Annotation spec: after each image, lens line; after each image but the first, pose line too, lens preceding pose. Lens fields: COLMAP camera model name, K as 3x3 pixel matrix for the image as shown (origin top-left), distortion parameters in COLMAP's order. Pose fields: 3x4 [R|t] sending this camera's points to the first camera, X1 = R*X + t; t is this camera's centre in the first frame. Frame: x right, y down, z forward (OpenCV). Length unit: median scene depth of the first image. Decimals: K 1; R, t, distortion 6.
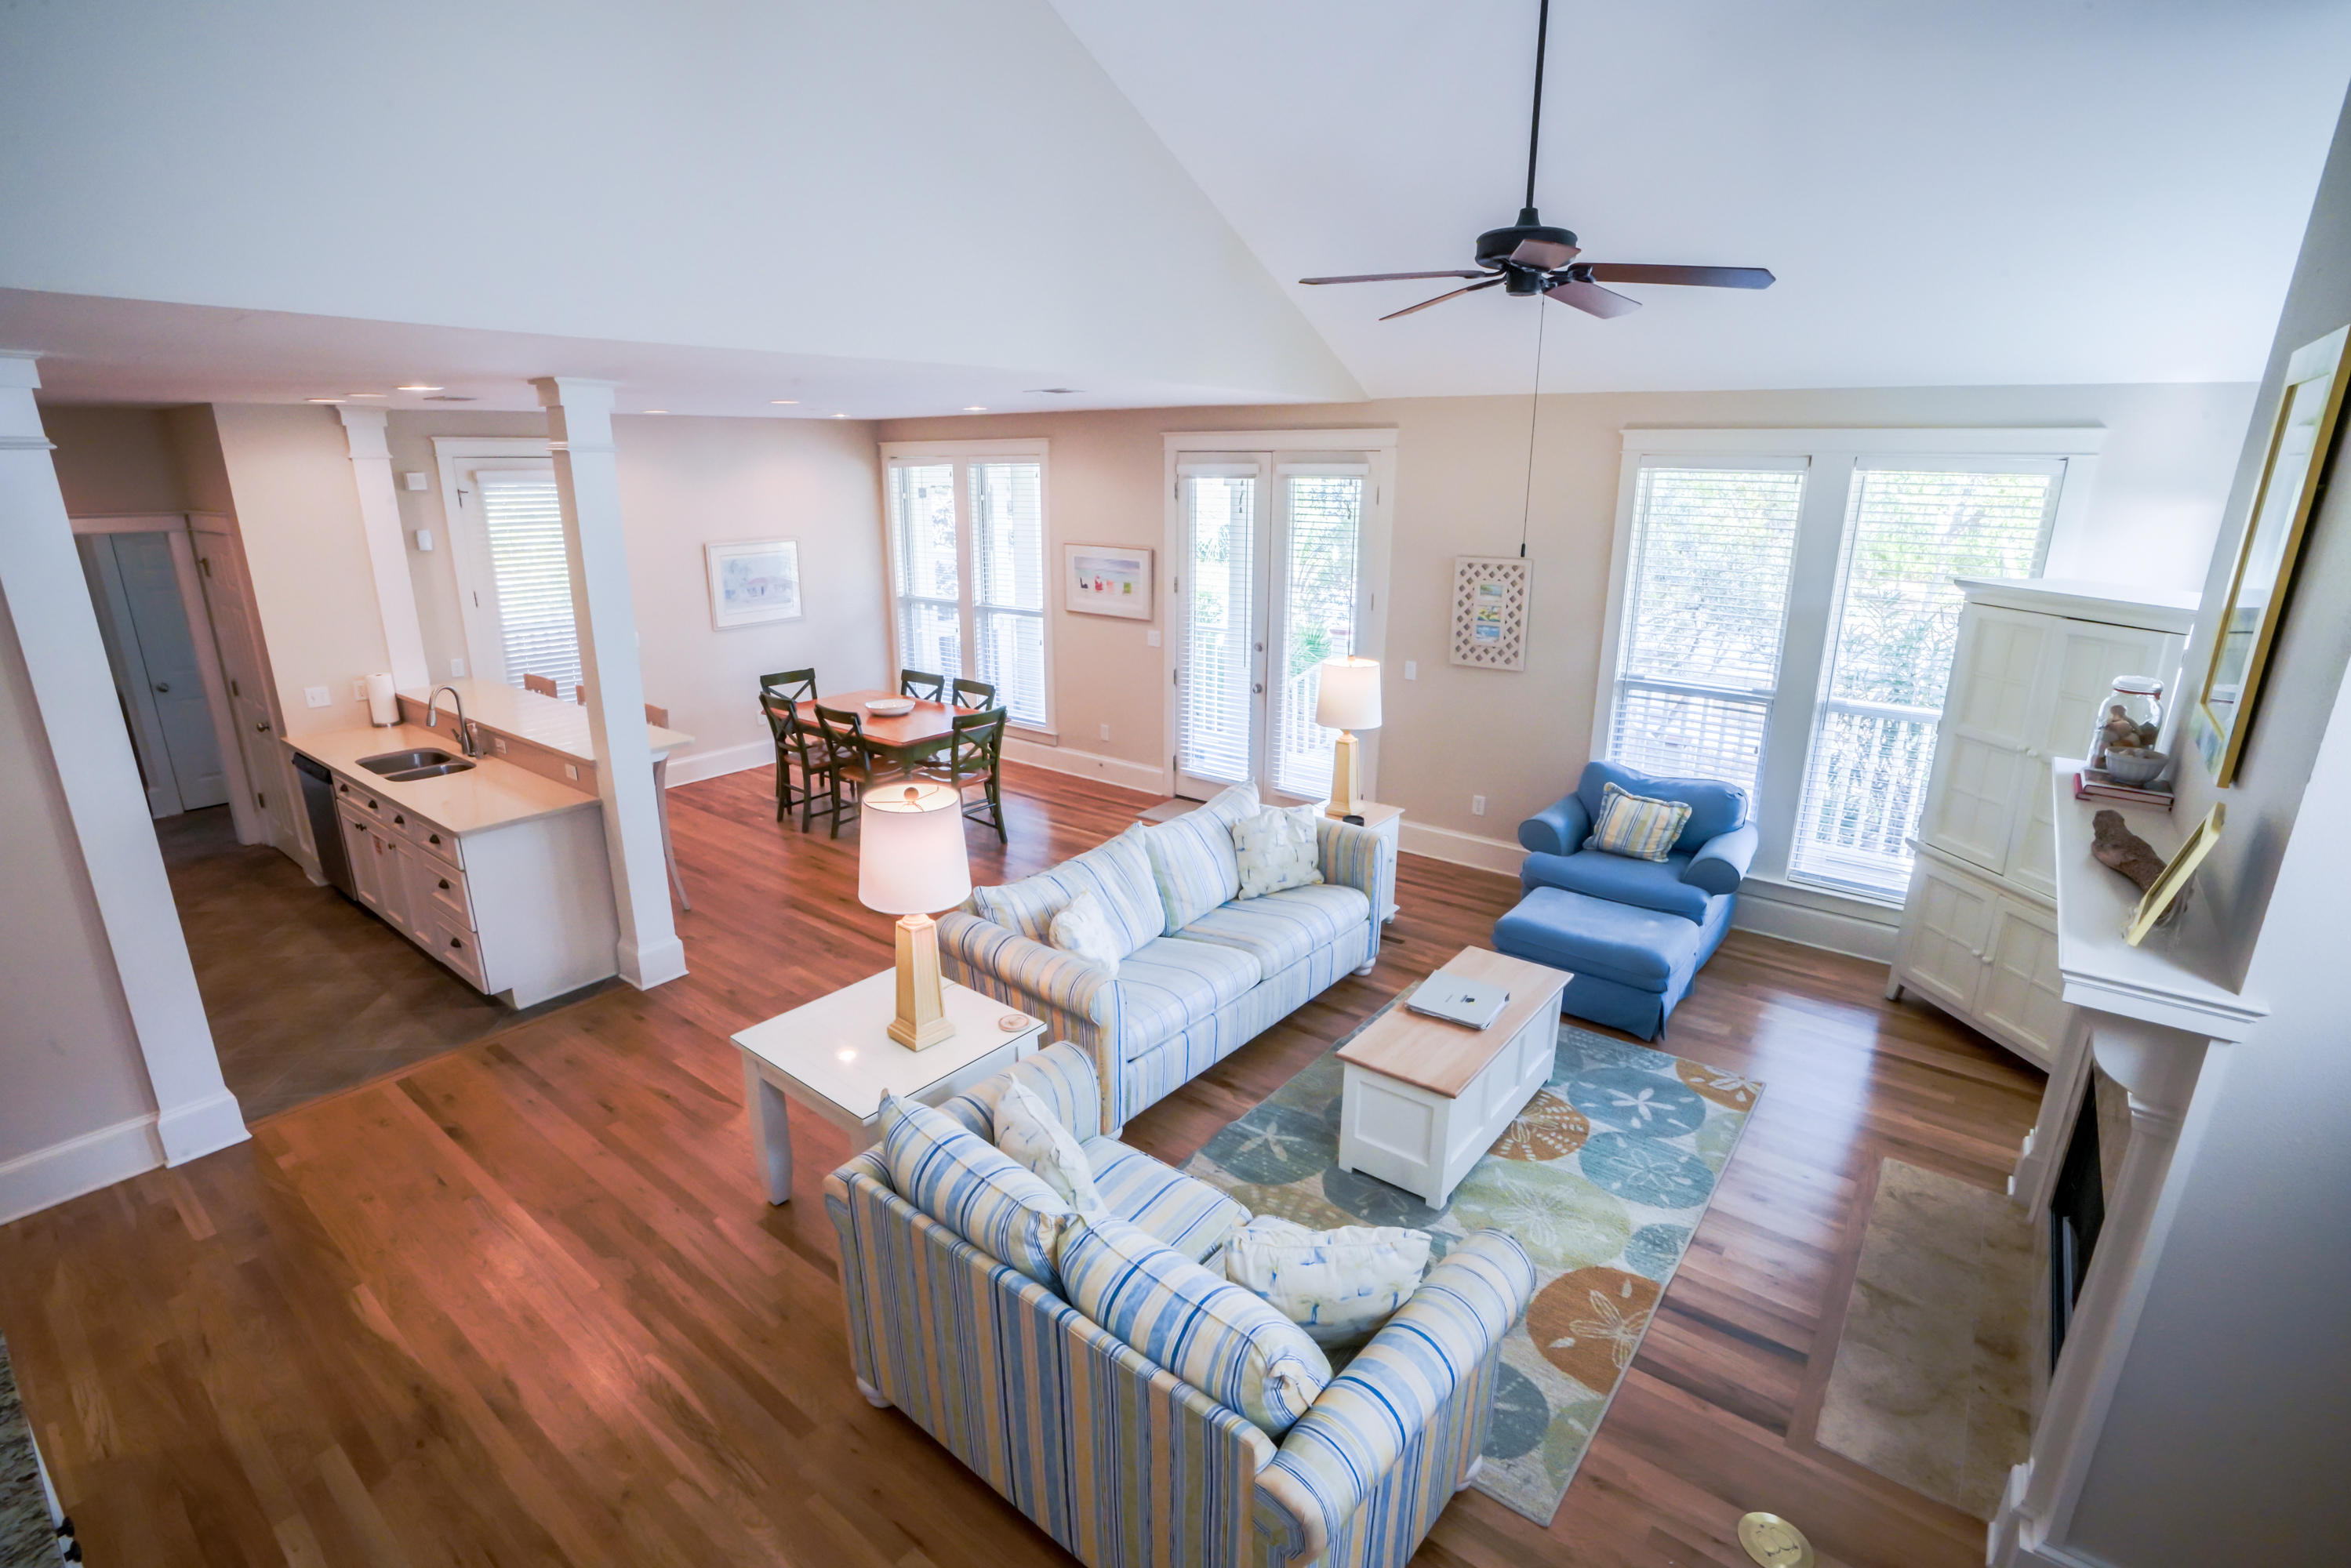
lens RADIAL K [[1091.5, 0, 1174.4], [0, 1091.5, 792.0], [0, 0, 1]] dist [-0.064839, 0.024787]
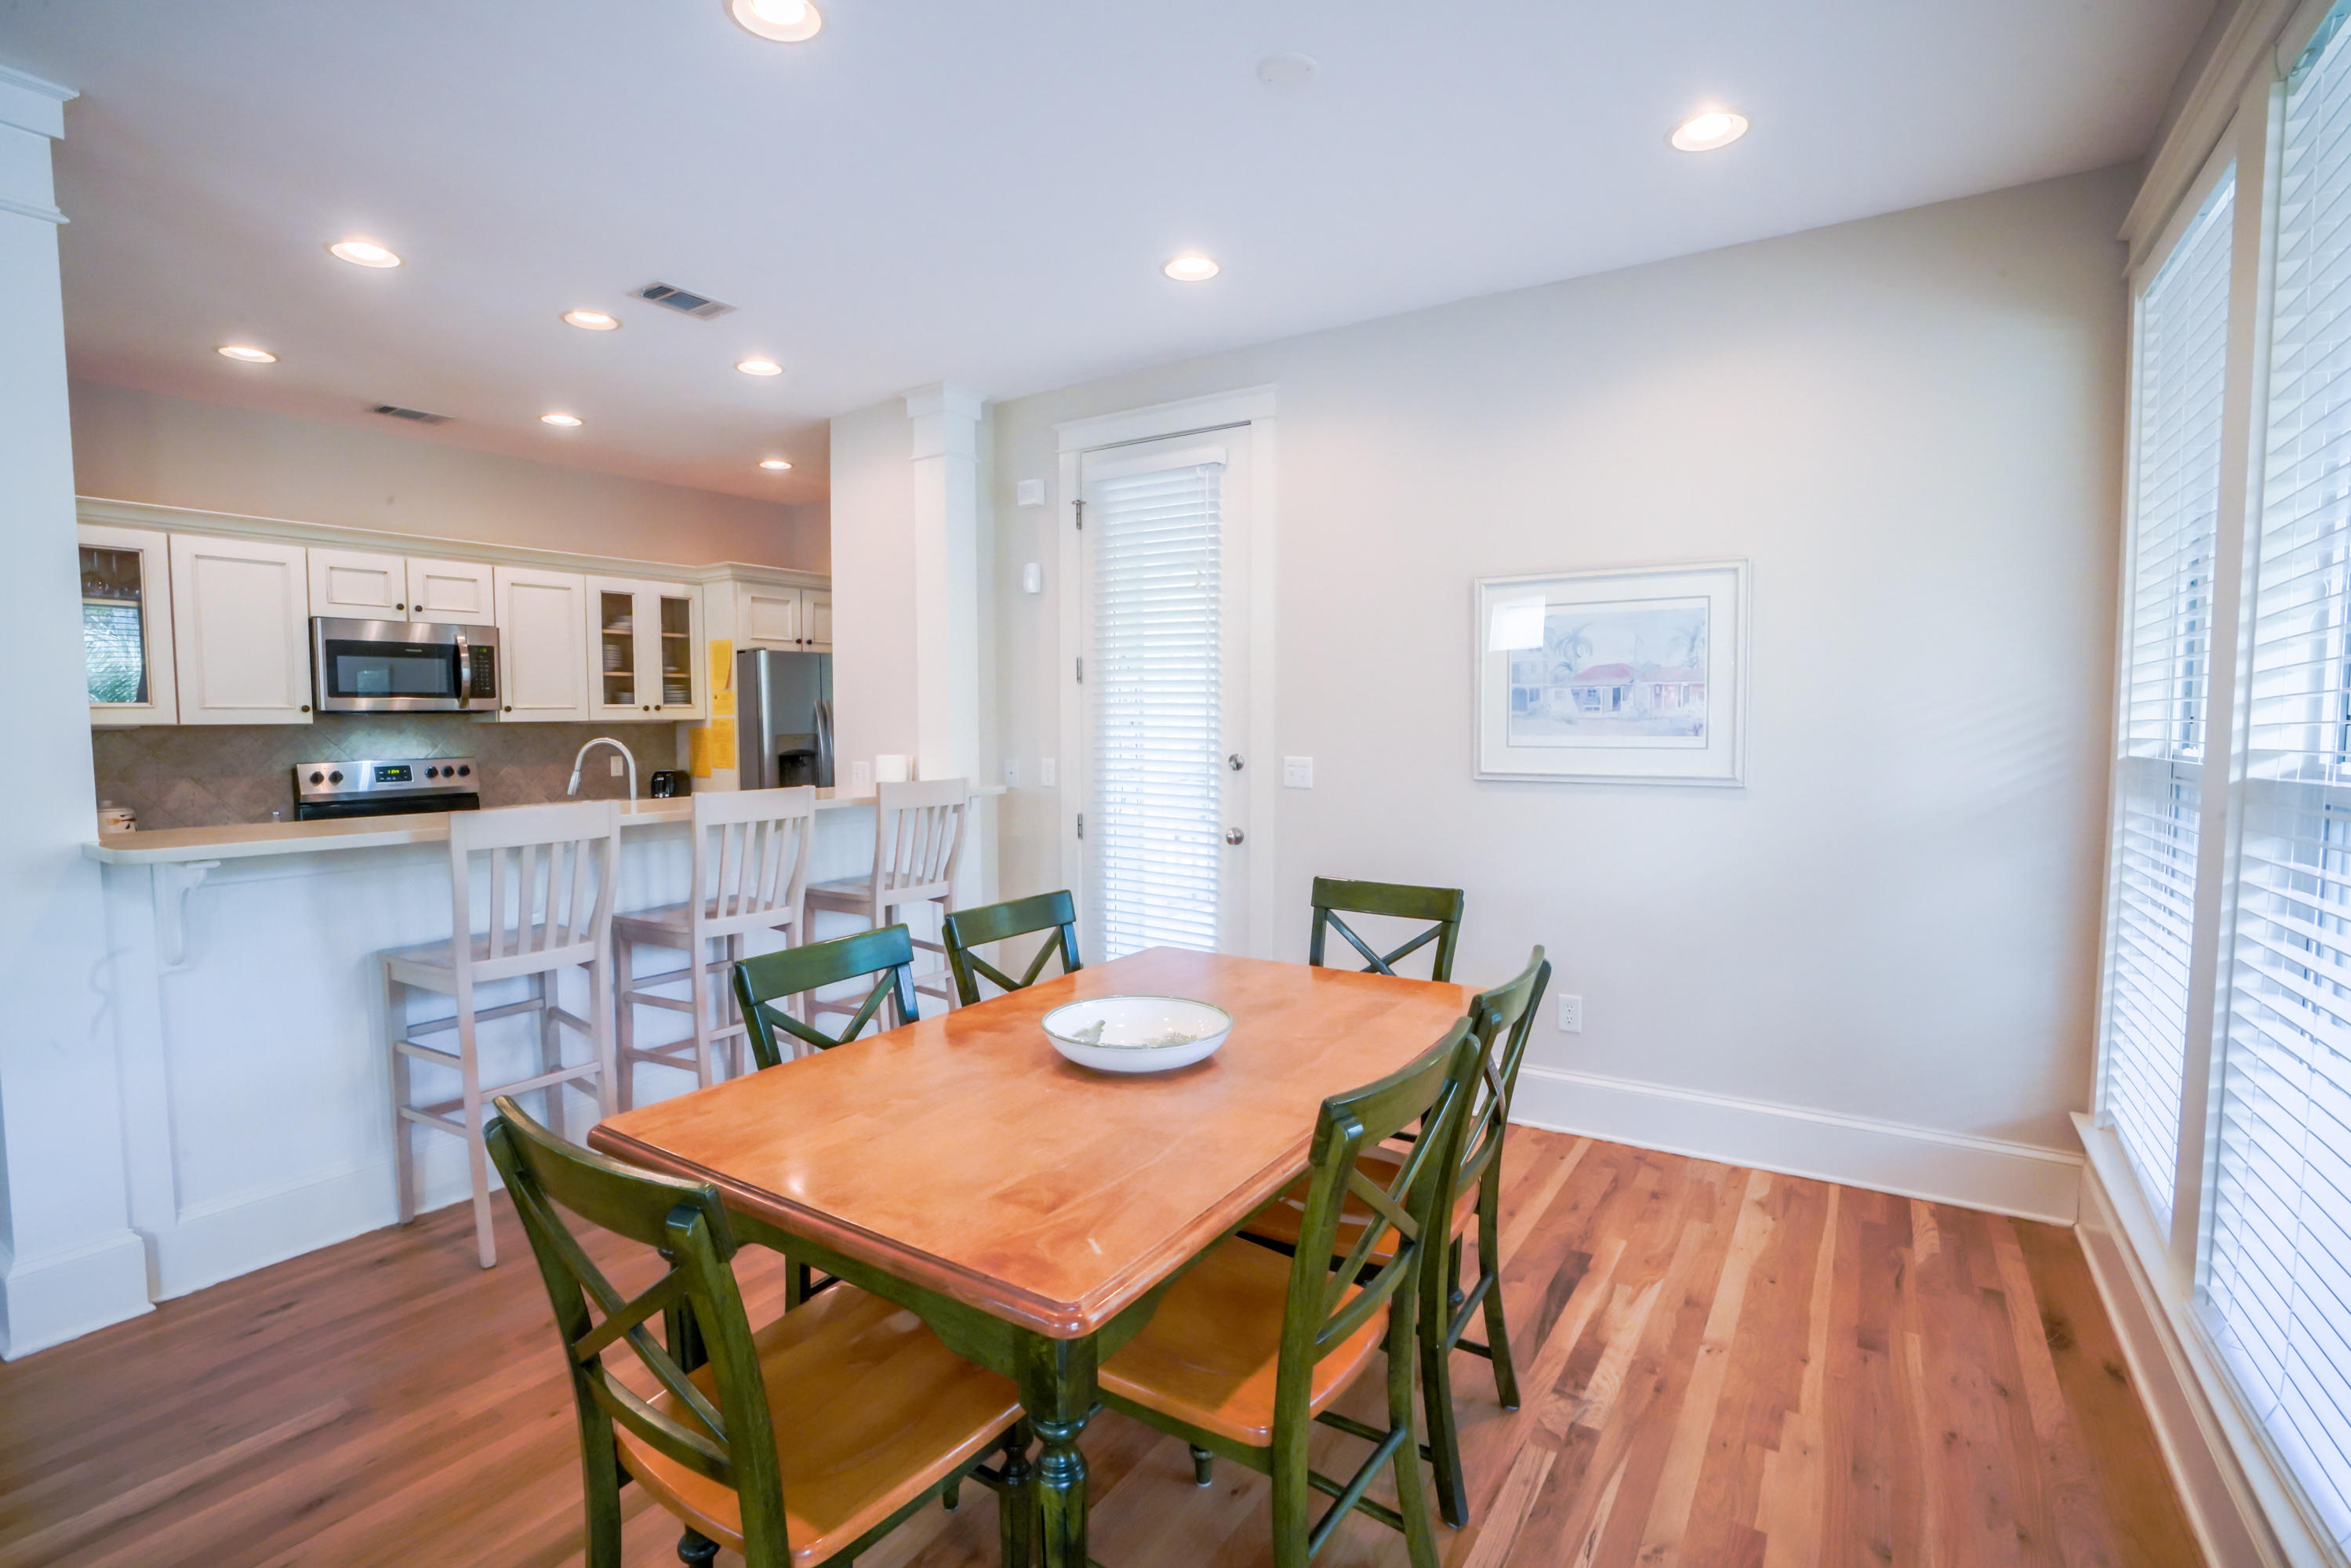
lens RADIAL K [[1091.5, 0, 1170.4], [0, 1091.5, 785.5], [0, 0, 1]] dist [-0.064839, 0.024787]
pose [[0.076781, 0.060677, -0.995200, -0.003708], [-0.282012, 0.958709, 0.036695, -0.171604], [0.956334, 0.277841, 0.090722, 1.125326]]
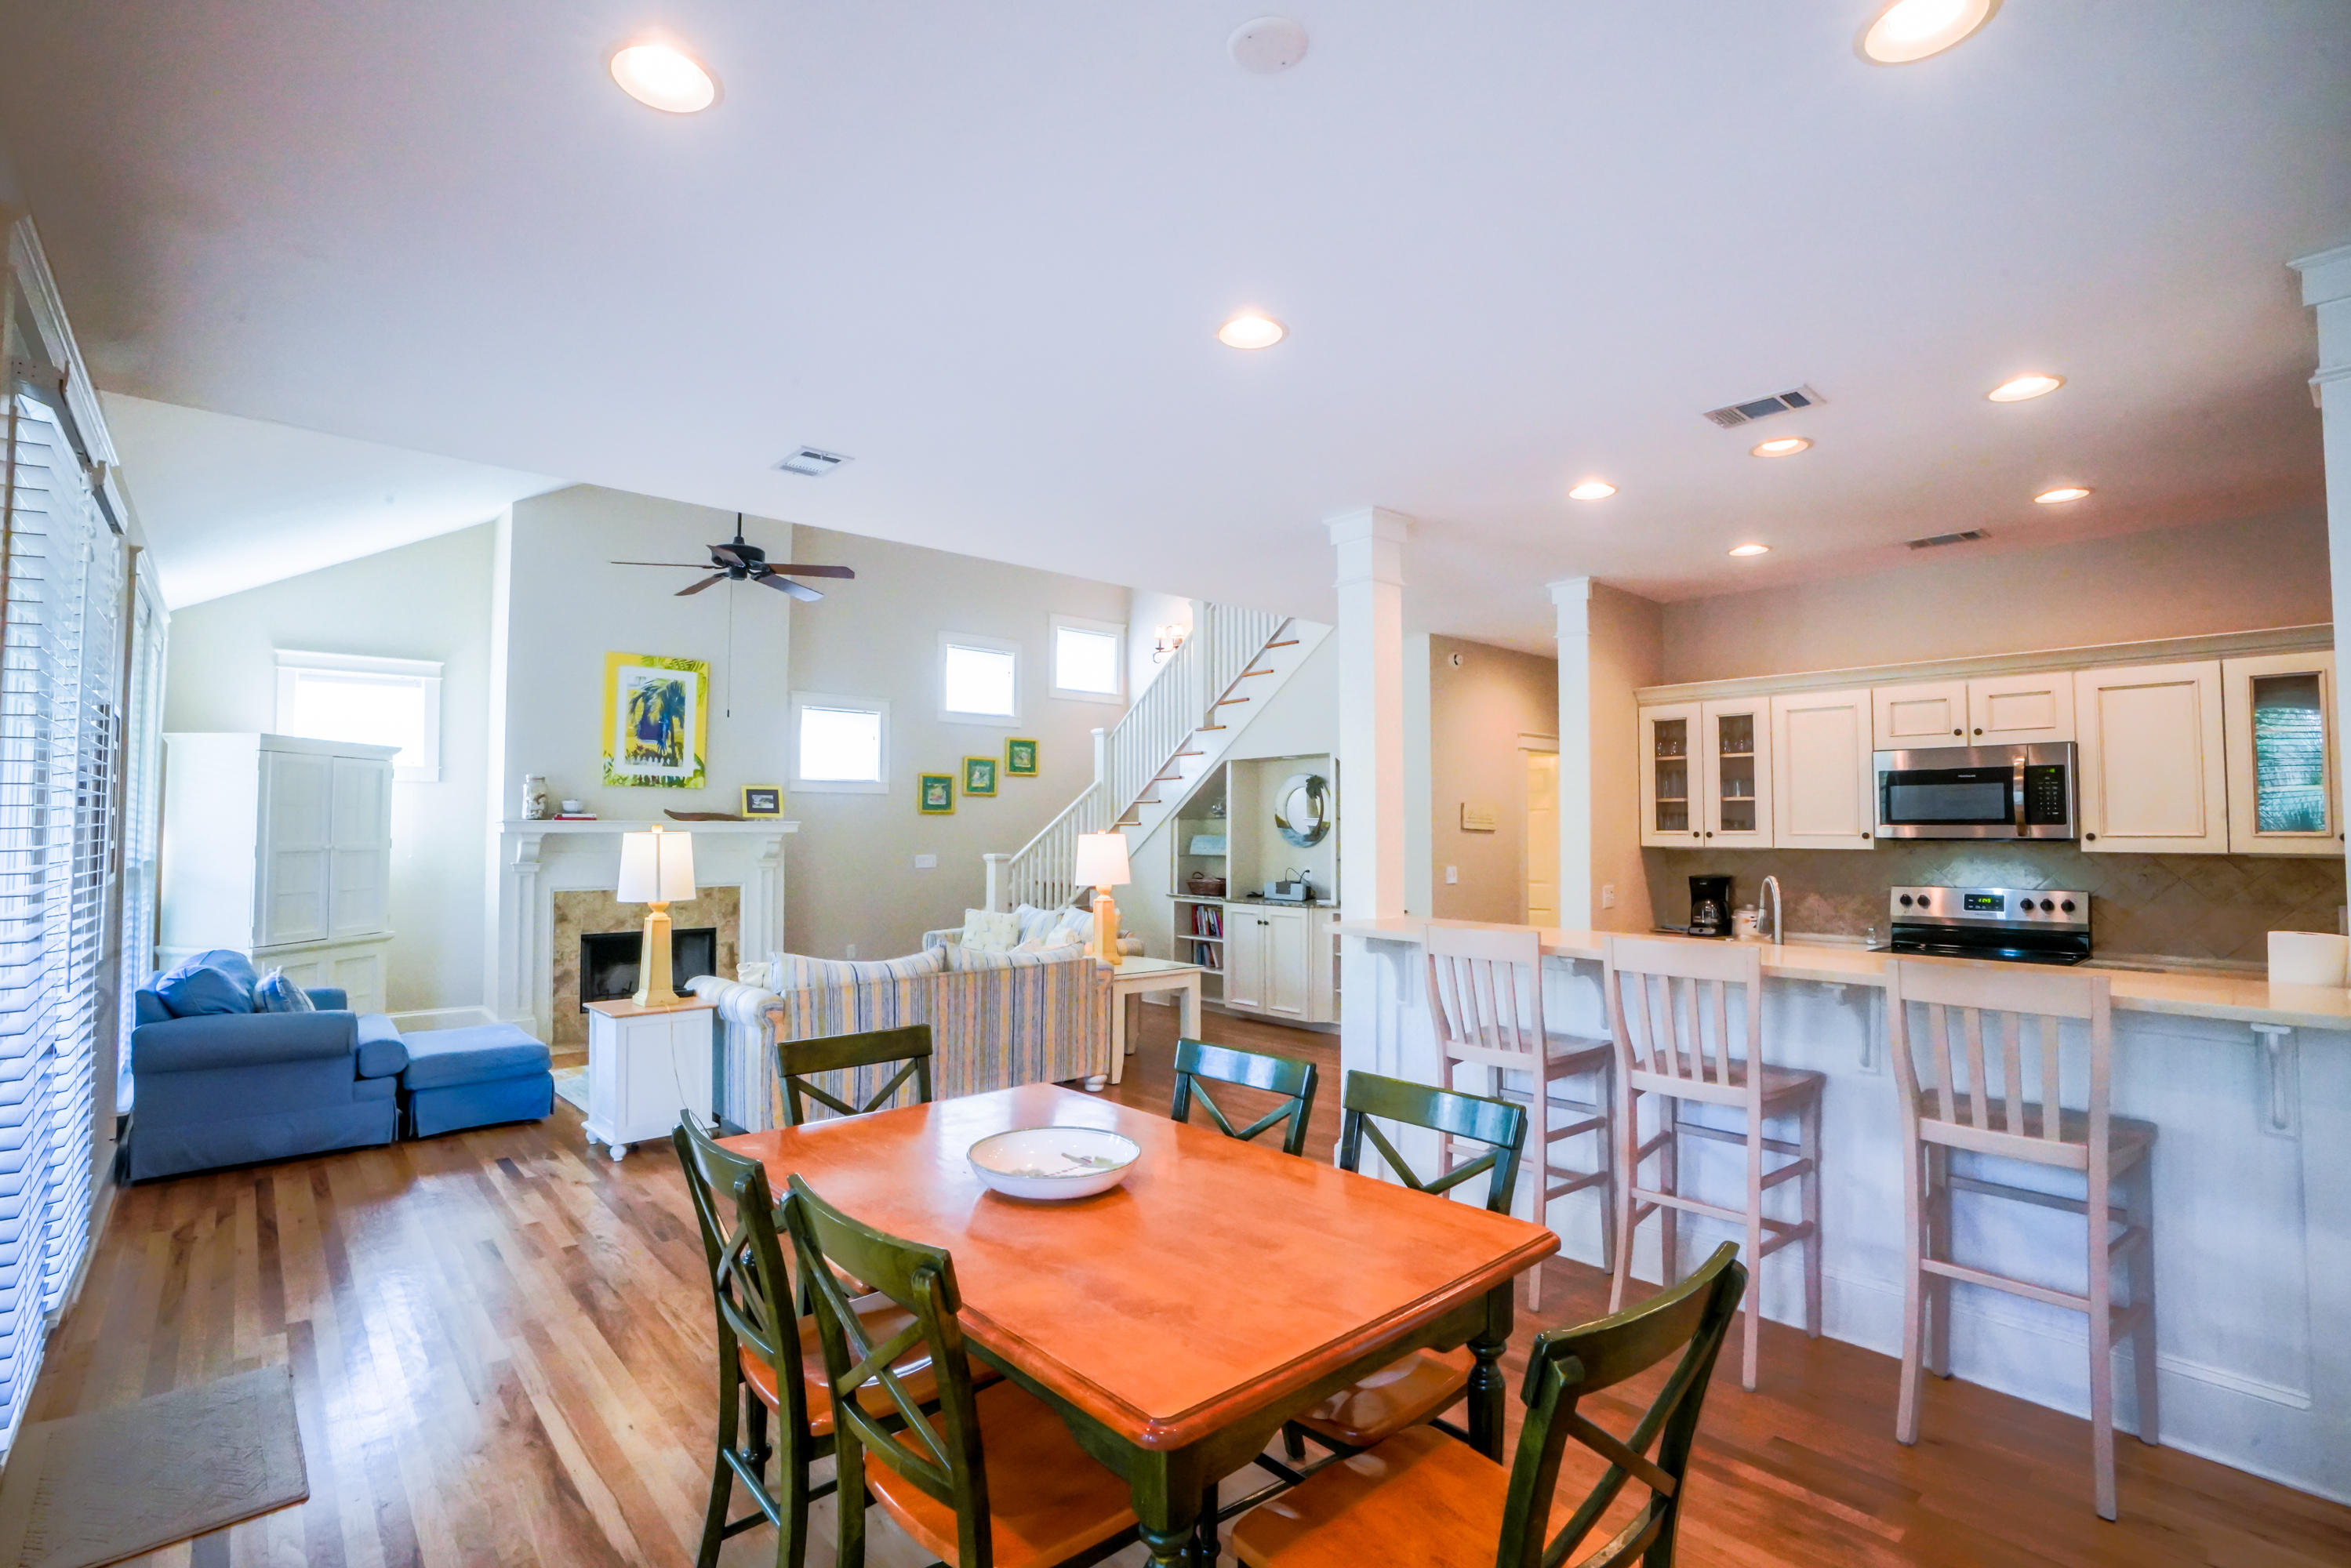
lens RADIAL K [[1091.5, 0, 1175.1], [0, 1091.5, 778.2], [0, 0, 1]] dist [-0.064839, 0.024787]
pose [[-0.984257, 0.003869, 0.176700, -0.404659], [0.046973, 0.969531, 0.240422, -0.287200], [-0.170386, 0.244937, -0.954450, 1.451494]]
